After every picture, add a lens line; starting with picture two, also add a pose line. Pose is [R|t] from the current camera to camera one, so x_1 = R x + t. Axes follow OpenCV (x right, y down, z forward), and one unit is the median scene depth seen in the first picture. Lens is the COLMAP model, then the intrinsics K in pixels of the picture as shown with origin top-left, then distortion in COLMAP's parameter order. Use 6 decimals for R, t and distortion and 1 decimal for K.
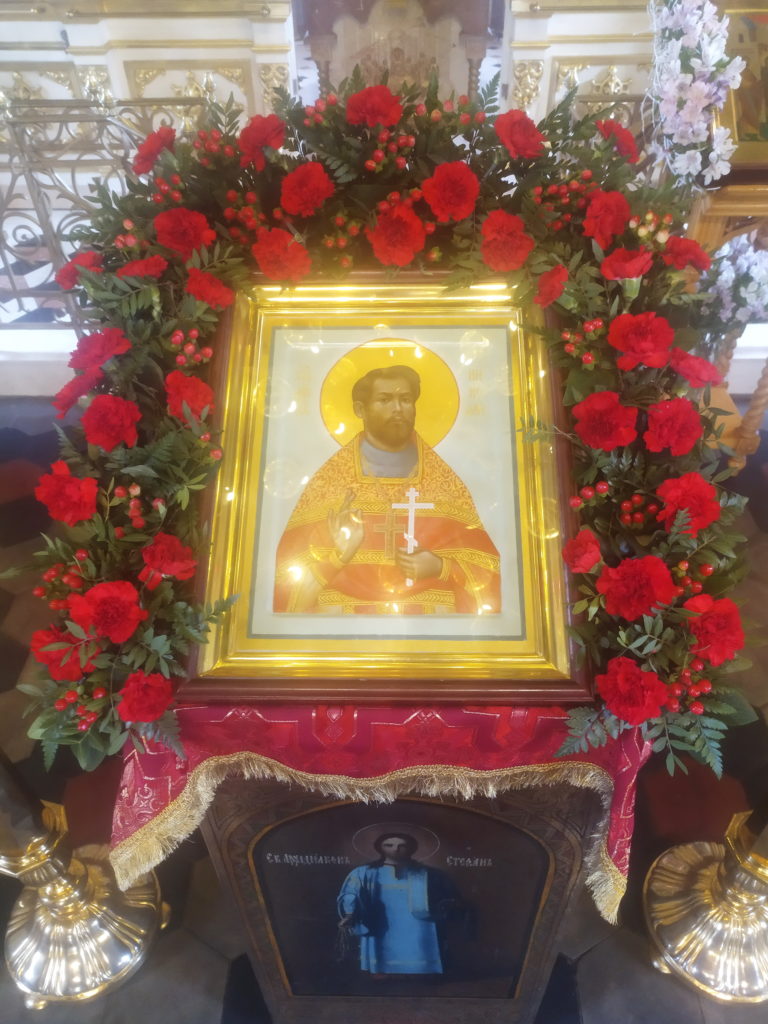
lens RADIAL K [[778.4, 0, 394.3], [0, 778.4, 512.8], [0, 0, 1]] dist [0.040205, -0.037632]
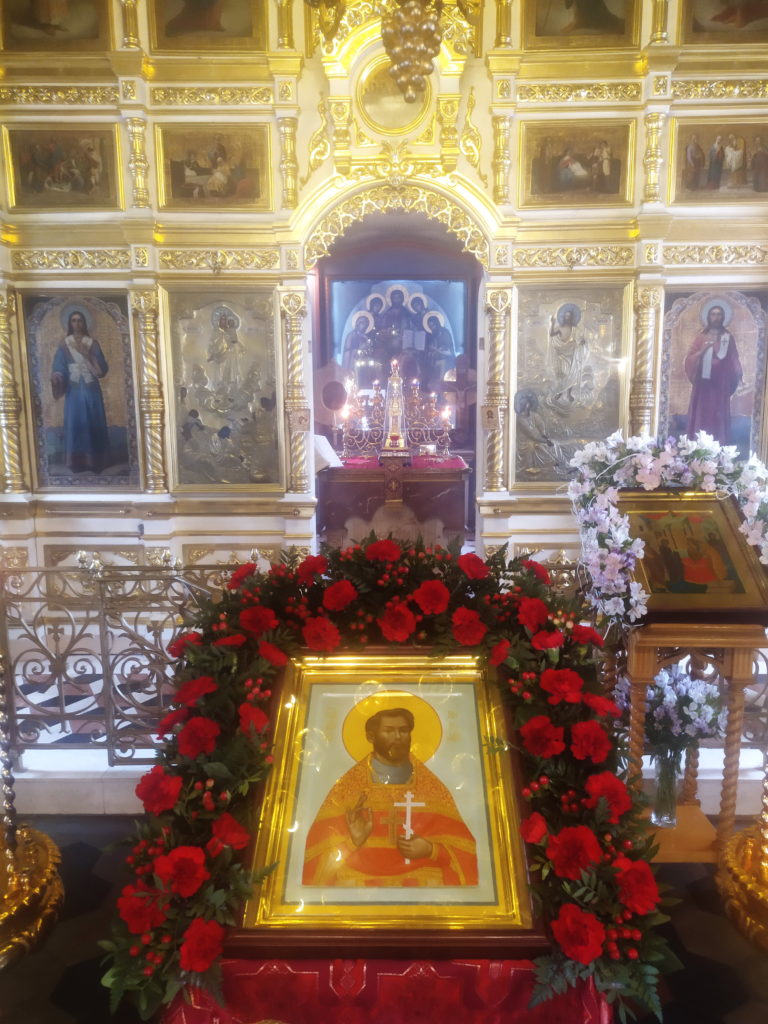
lens RADIAL K [[1560.0, 0, 384.0], [0, 1560.0, 512.0], [0, 0, 1]] dist [-0.013019, -0.022125]
pose [[0.999960, 0.005607, 0.006899, -0.042043], [-0.000663, 0.820877, -0.571105, 1.128795], [-0.008865, 0.571078, 0.820848, -1.518979]]
